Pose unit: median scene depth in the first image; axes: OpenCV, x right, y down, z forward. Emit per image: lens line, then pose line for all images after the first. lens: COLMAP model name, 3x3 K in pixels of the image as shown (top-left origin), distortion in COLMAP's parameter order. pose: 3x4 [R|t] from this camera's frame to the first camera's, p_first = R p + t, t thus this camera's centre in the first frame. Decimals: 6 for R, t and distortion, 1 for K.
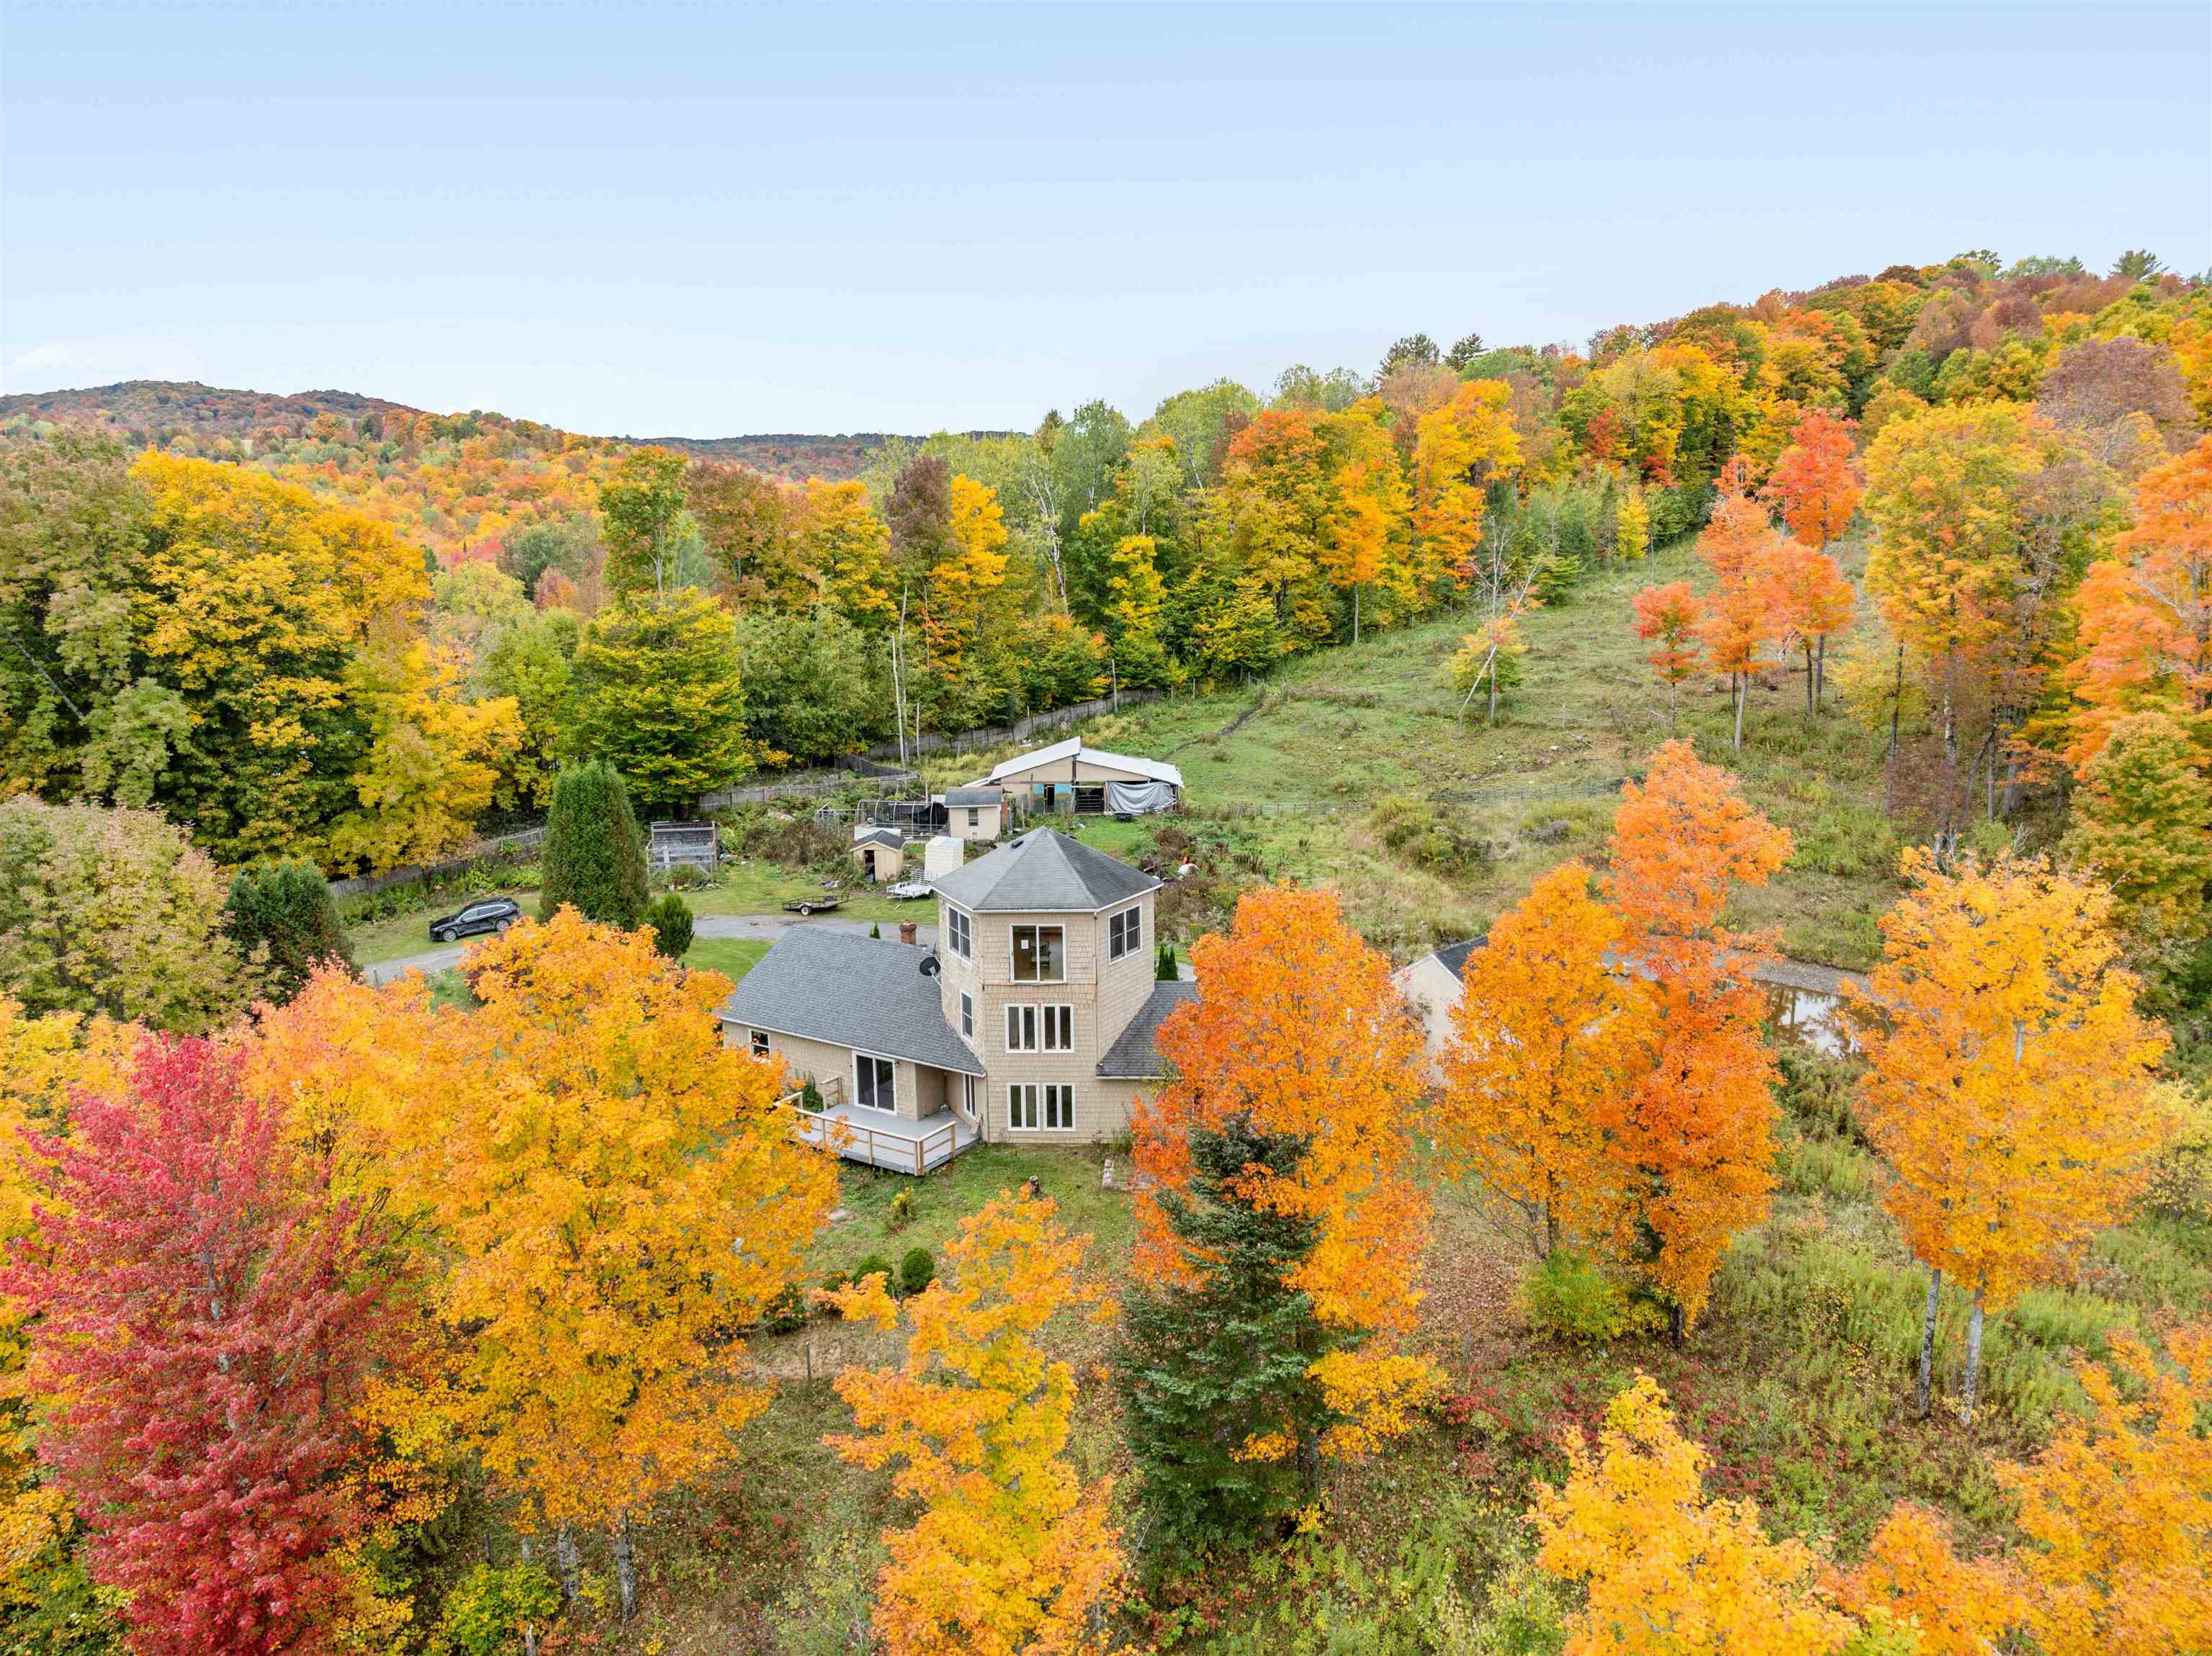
lens RADIAL K [[1566.0, 0, 1100.5], [0, 1566.0, 816.1], [0, 0, 1]] dist [-0.025116, -0.022080]
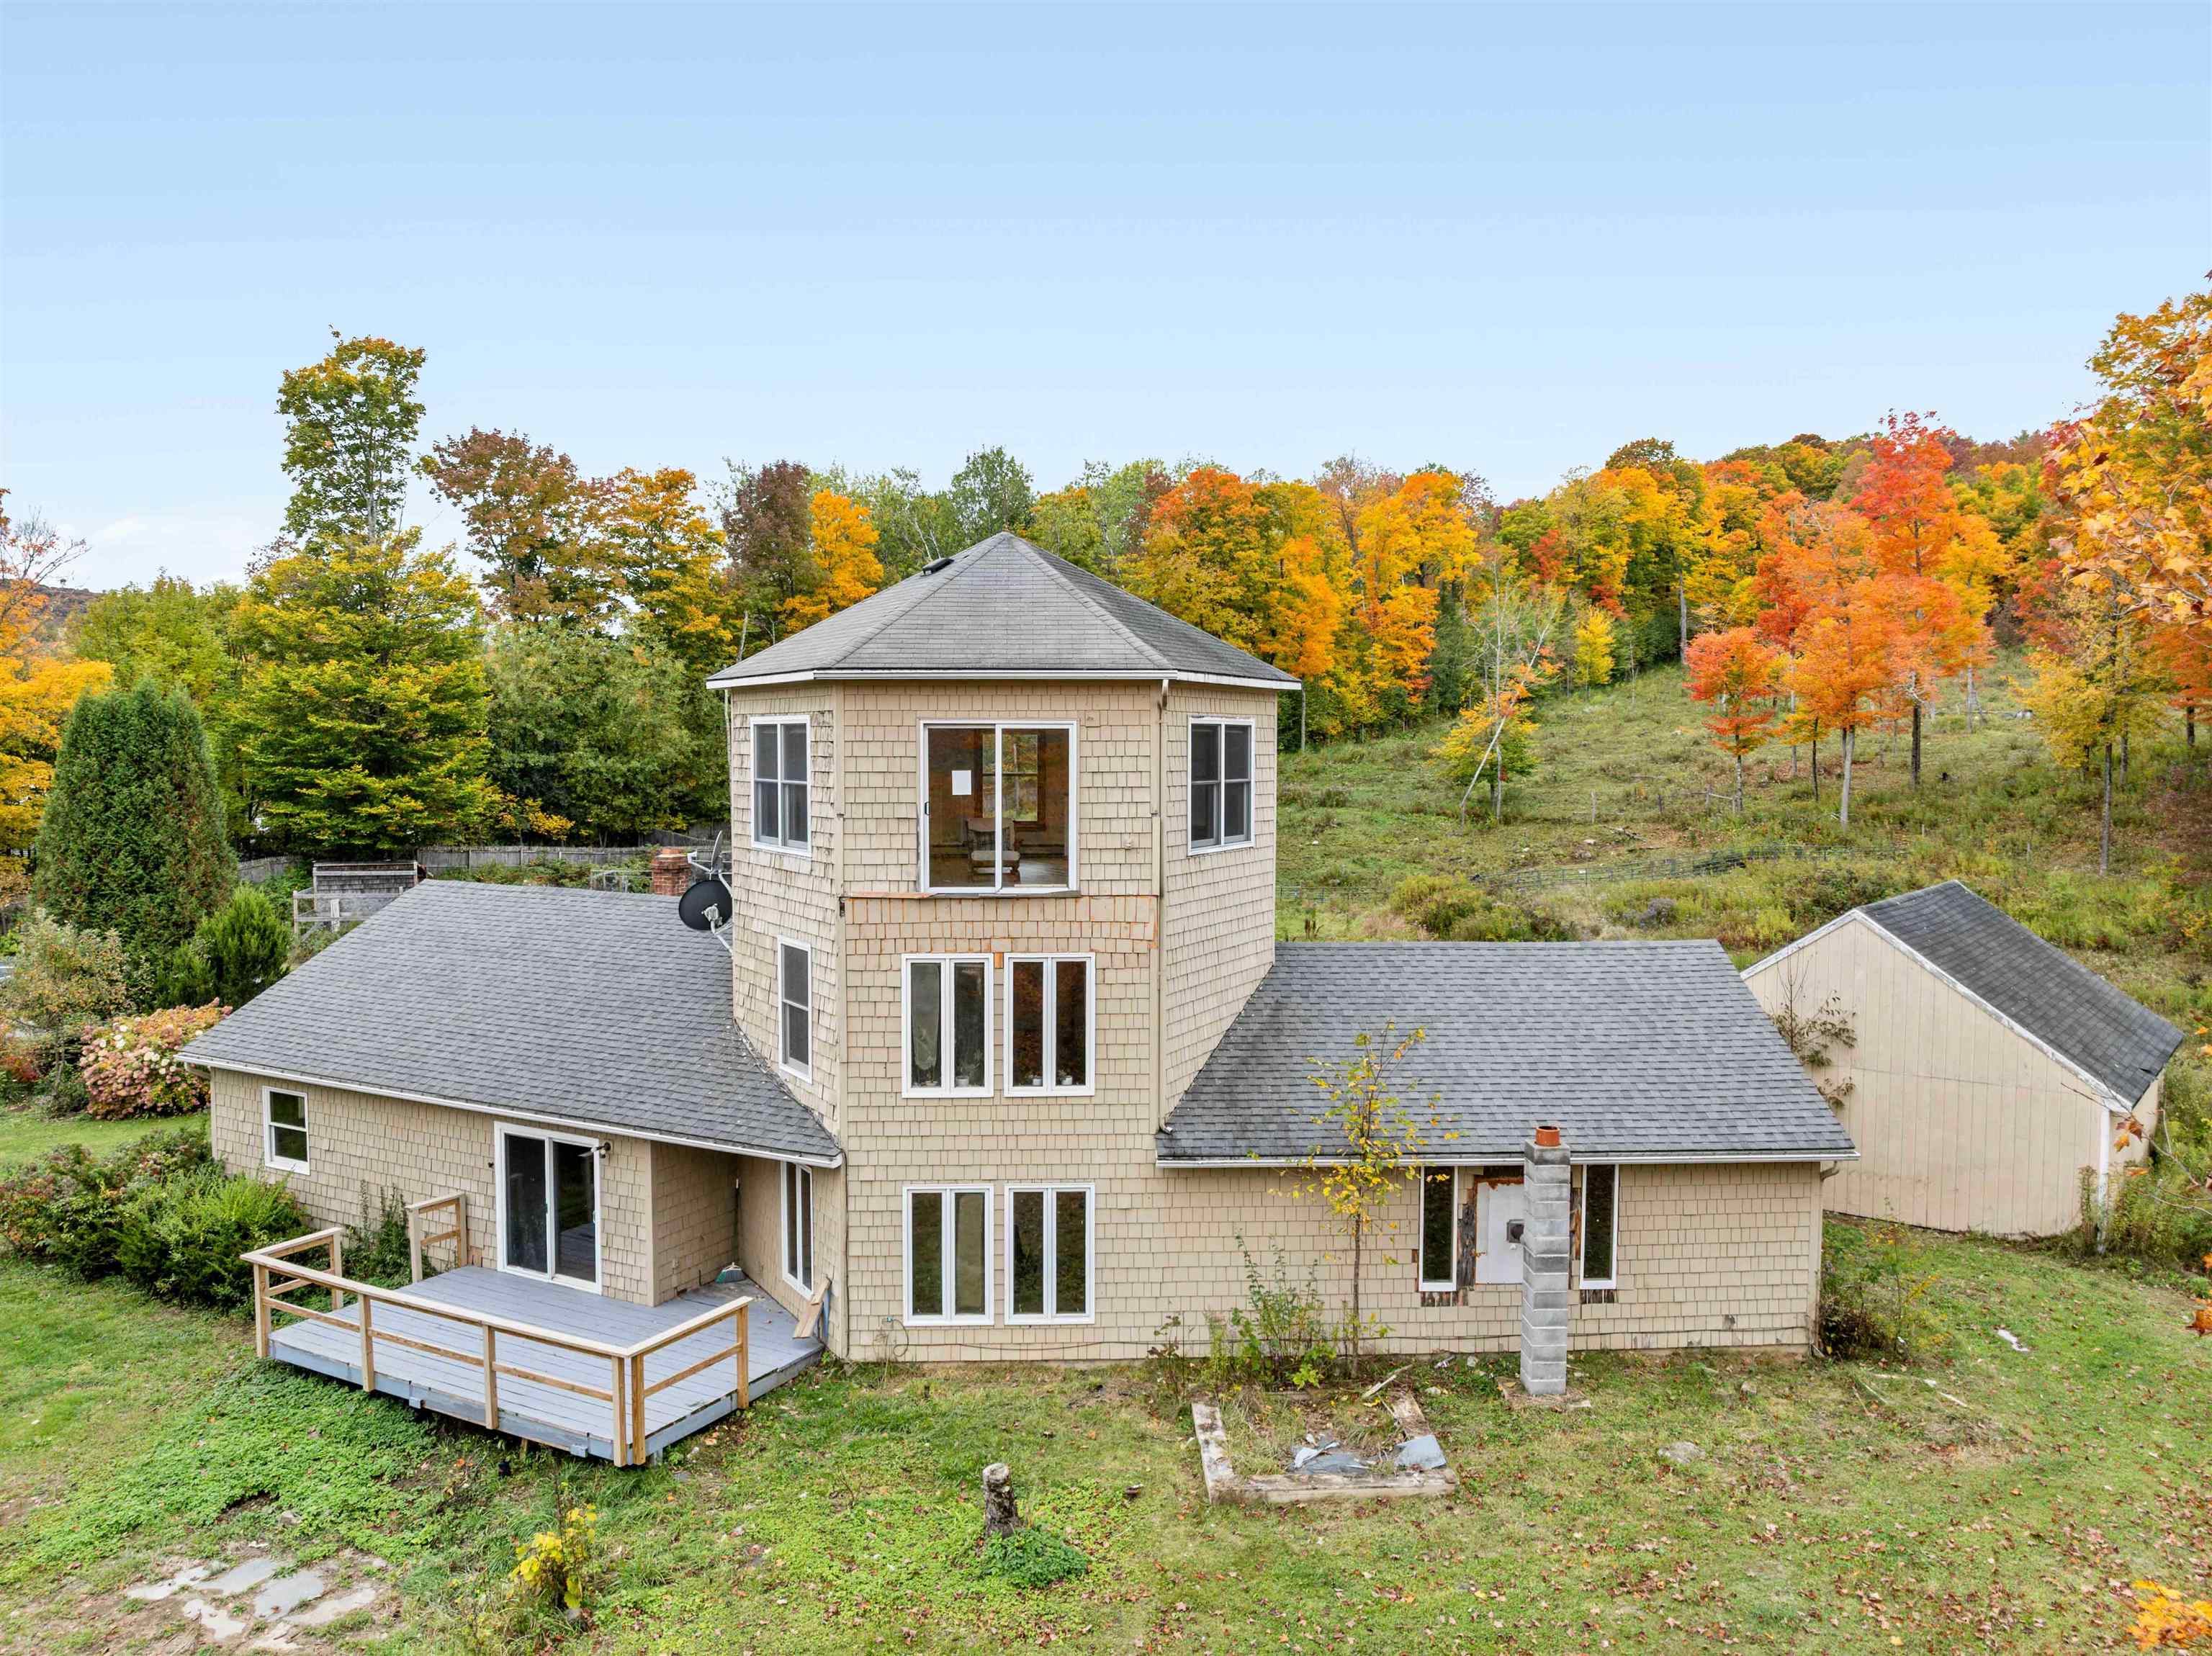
lens RADIAL K [[1566.0, 0, 1100.5], [0, 1566.0, 816.1], [0, 0, 1]] dist [-0.025116, -0.022080]
pose [[0.996142, 0.012736, 0.086832, -0.021314], [-0.000003, 0.989419, -0.145085, 0.063064], [-0.087761, 0.144525, 0.985602, 0.287887]]
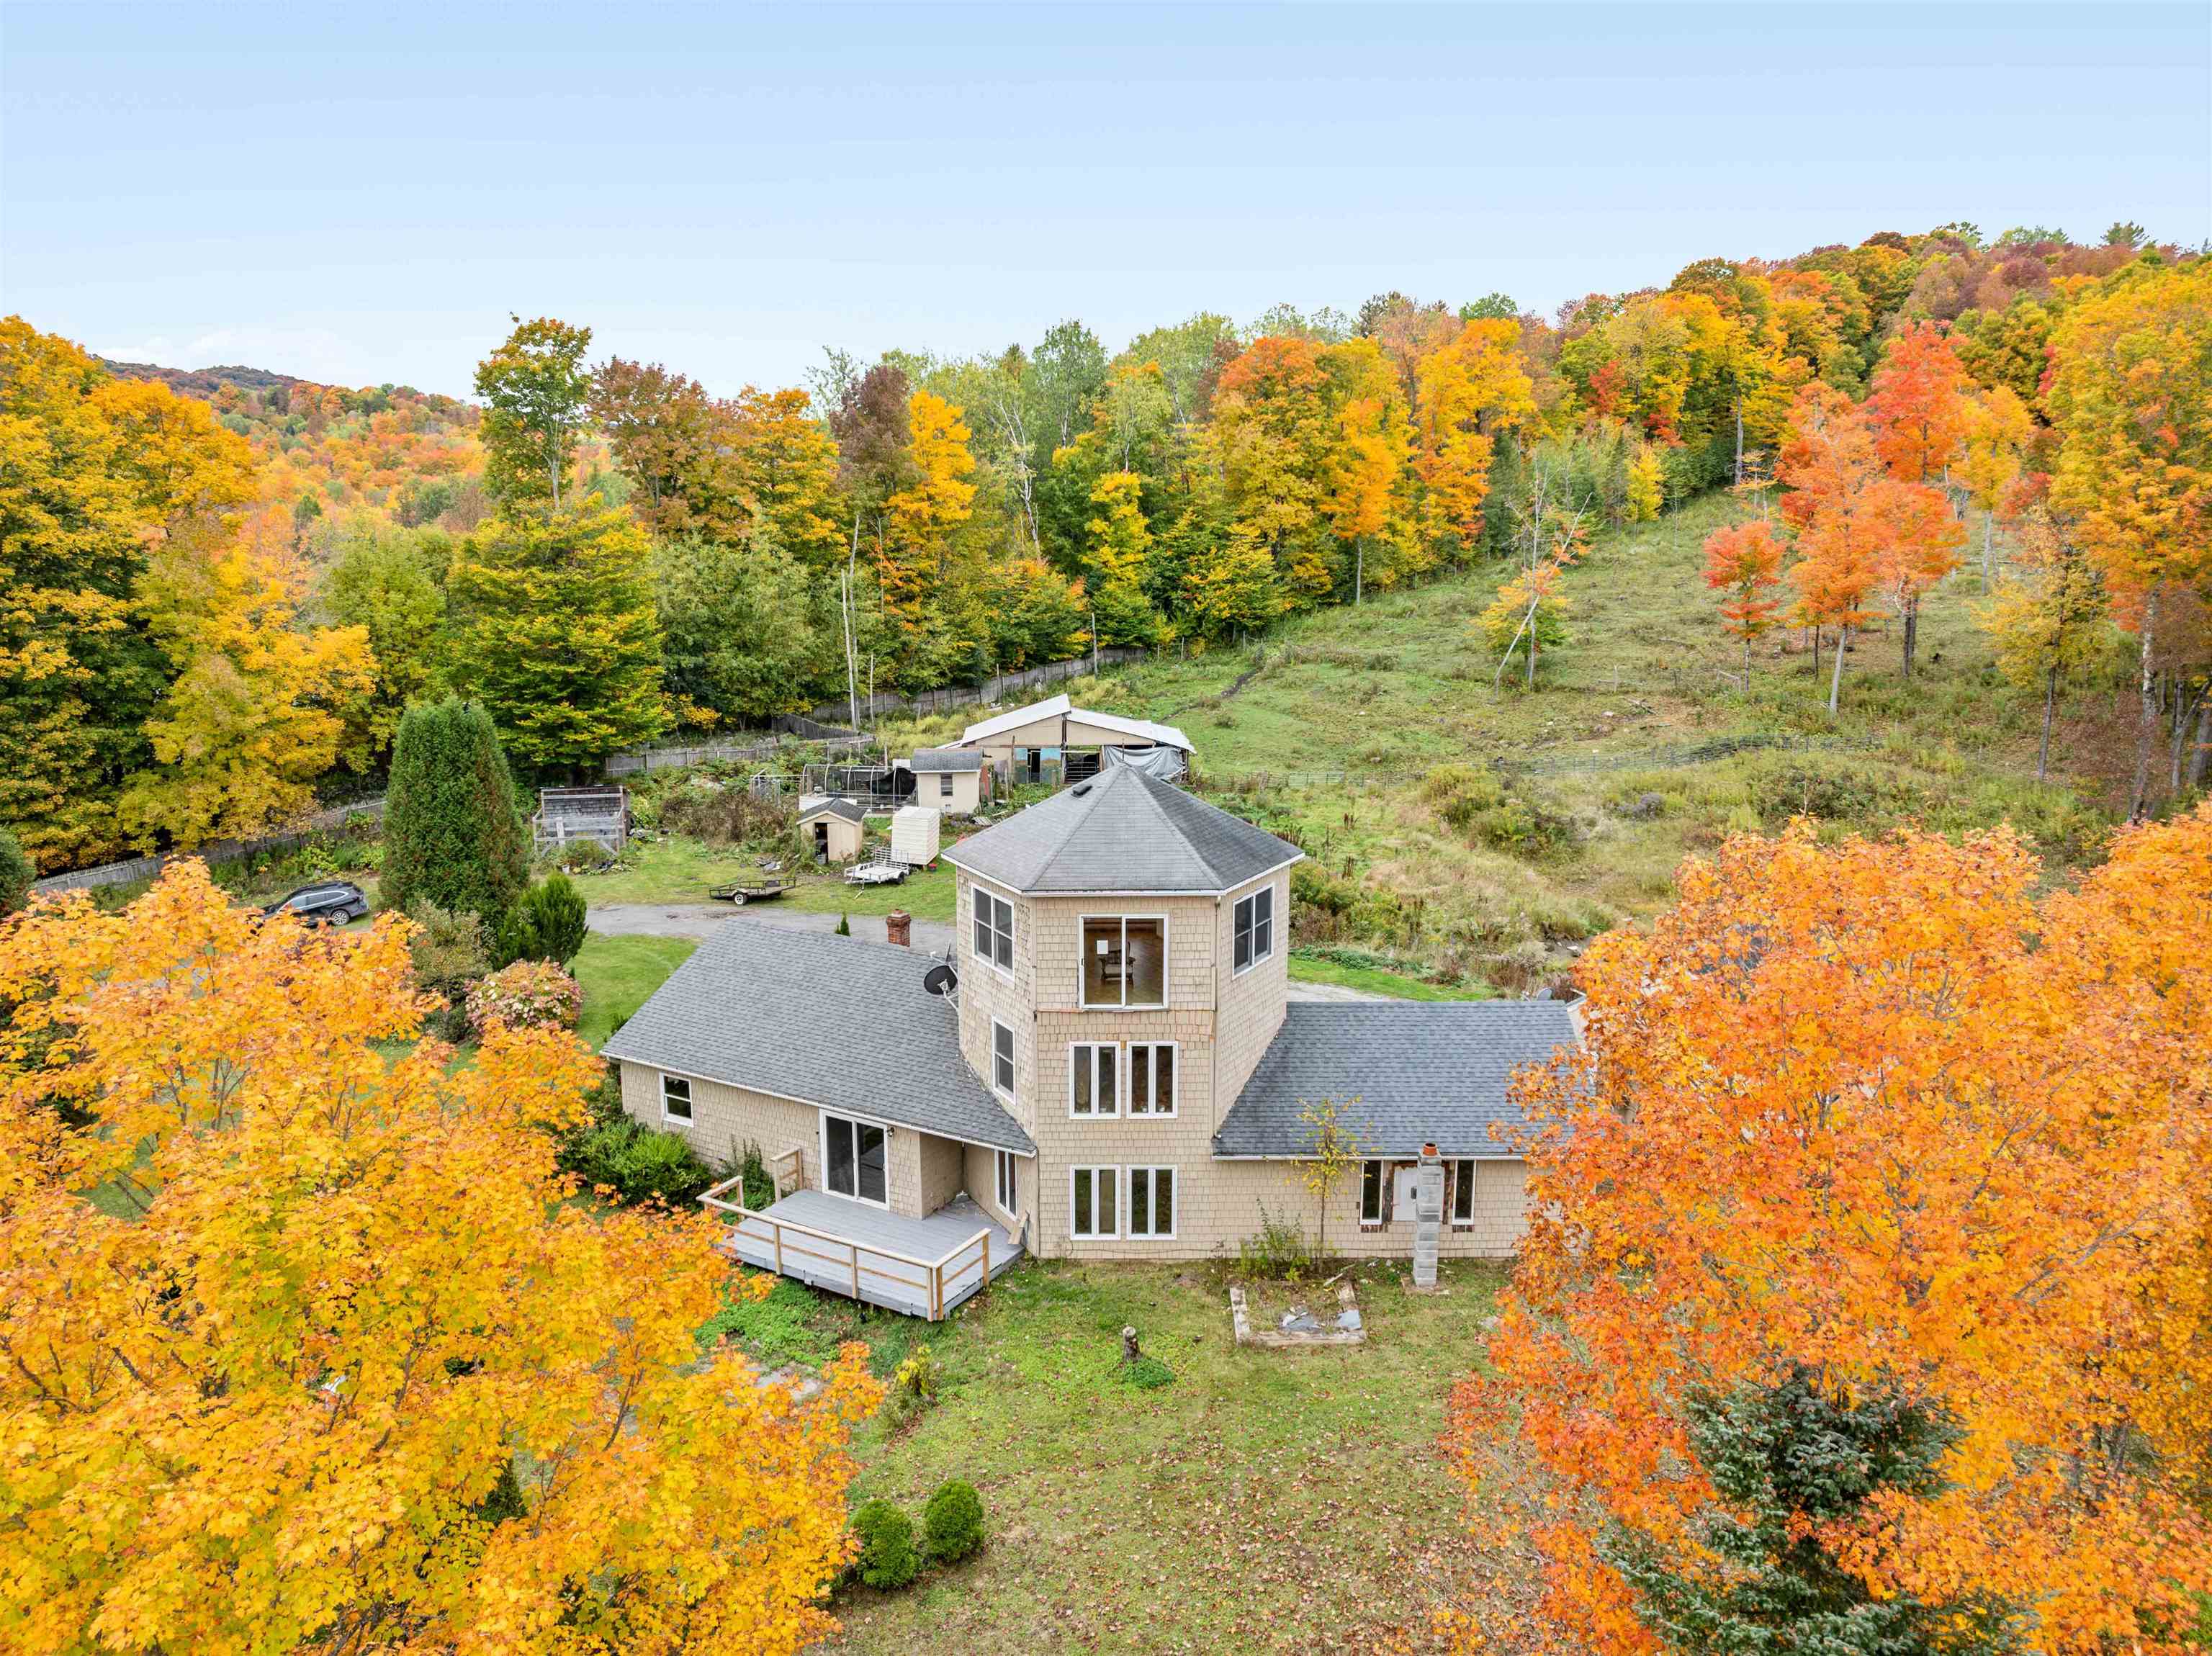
lens RADIAL K [[1566.0, 0, 1100.5], [0, 1566.0, 816.1], [0, 0, 1]] dist [-0.025116, -0.022080]
pose [[0.998934, 0.003416, 0.046026, -0.034913], [-0.003588, 0.999987, 0.003652, 0.012085], [-0.046013, -0.003813, 0.998934, 0.166640]]
